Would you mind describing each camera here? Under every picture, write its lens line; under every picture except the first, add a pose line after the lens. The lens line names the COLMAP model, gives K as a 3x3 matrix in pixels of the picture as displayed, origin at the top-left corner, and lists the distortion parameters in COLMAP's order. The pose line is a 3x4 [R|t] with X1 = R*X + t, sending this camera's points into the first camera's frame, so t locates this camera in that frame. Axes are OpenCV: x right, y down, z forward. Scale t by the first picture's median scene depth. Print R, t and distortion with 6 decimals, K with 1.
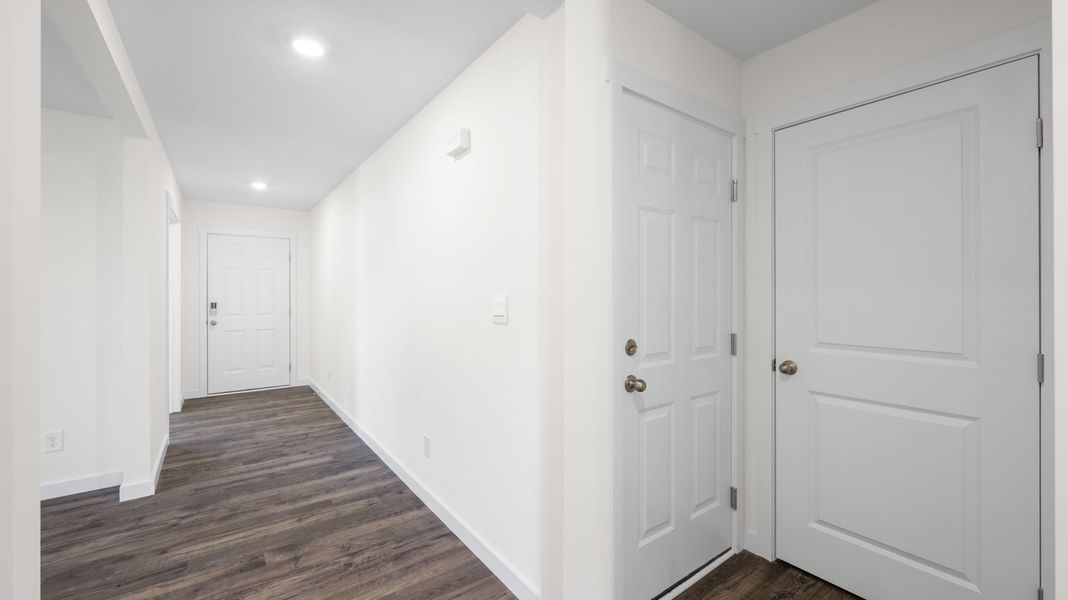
lens RADIAL K [[423.7, 0, 536.0], [0, 423.7, 294.9], [0, 0, 1]] dist [-0.004128, -0.000295]
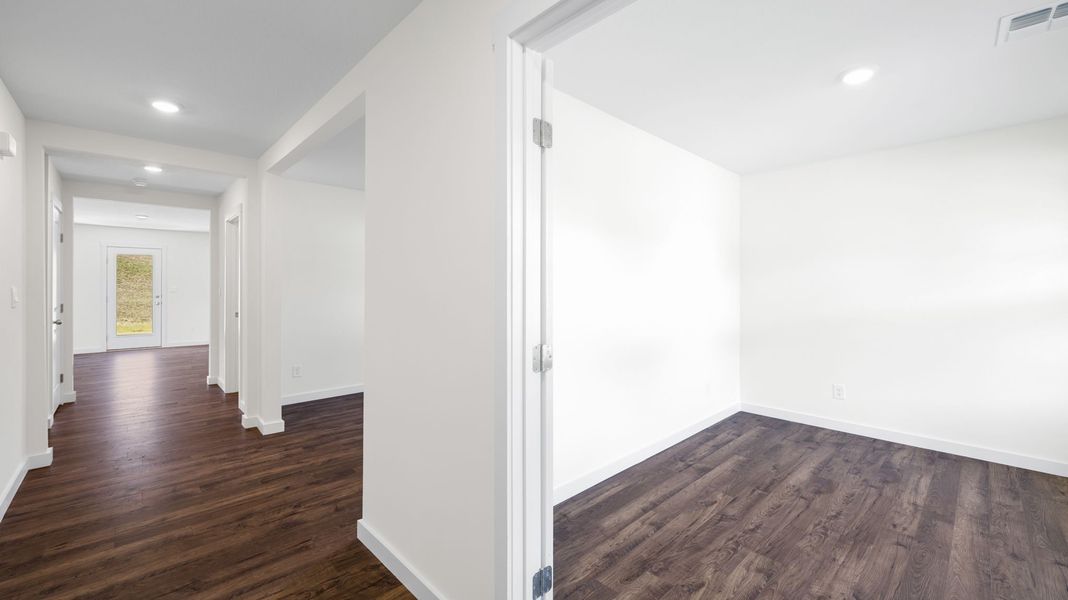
lens RADIAL K [[423.7, 0, 526.9], [0, 423.7, 290.1], [0, 0, 1]] dist [-0.004128, -0.000295]
pose [[-0.993603, 0.002036, -0.112913, -1.264610], [0.001035, 0.999960, 0.008924, 0.003675], [0.112926, 0.008750, -0.993565, 2.030775]]
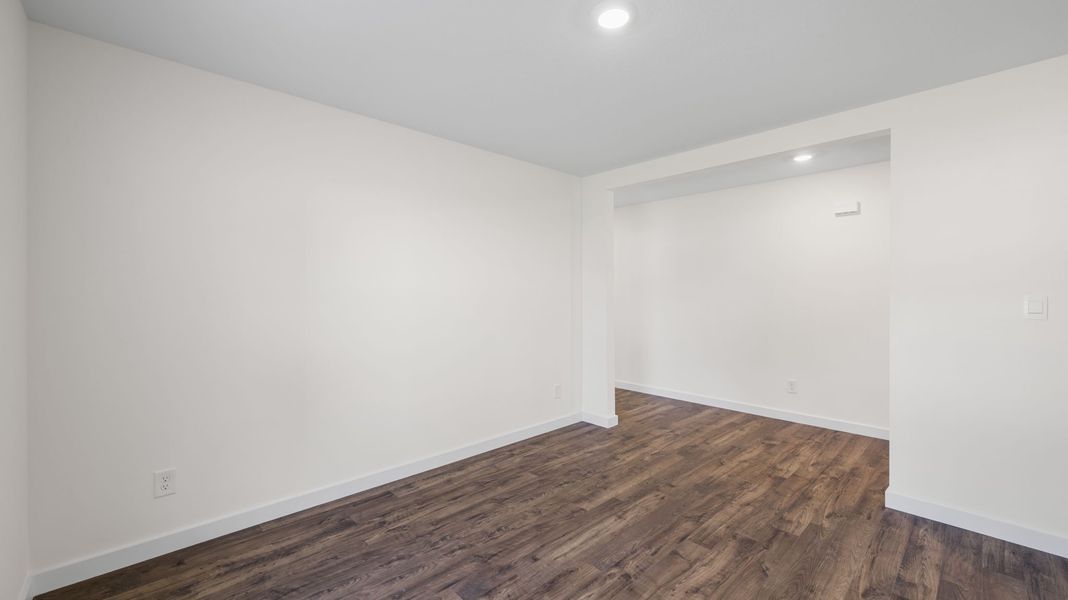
lens RADIAL K [[423.7, 0, 537.1], [0, 423.7, 288.9], [0, 0, 1]] dist [-0.004128, -0.000295]
pose [[0.992506, 0.003009, 0.122160, -1.545420], [-0.001119, 0.999879, -0.015537, 0.008932], [-0.122192, 0.015284, 0.992389, -0.546622]]
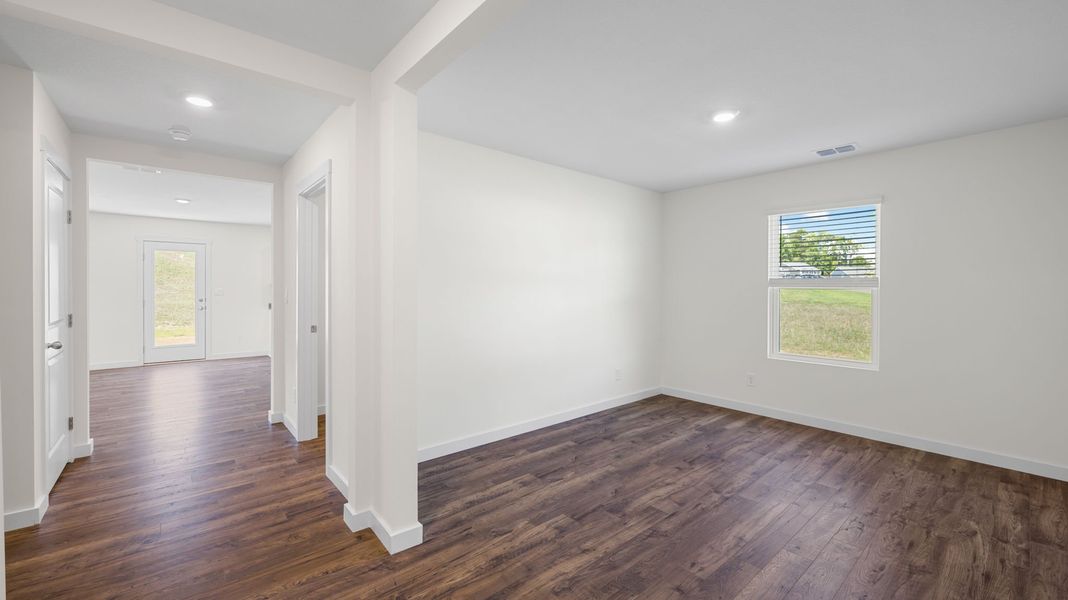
lens RADIAL K [[423.7, 0, 529.6], [0, 423.7, 296.3], [0, 0, 1]] dist [-0.004128, -0.000295]
pose [[-0.998202, 0.000155, -0.059938, -0.727267], [-0.001013, 0.999810, 0.019457, -0.000055], [0.059930, 0.019483, -0.998012, 1.284903]]
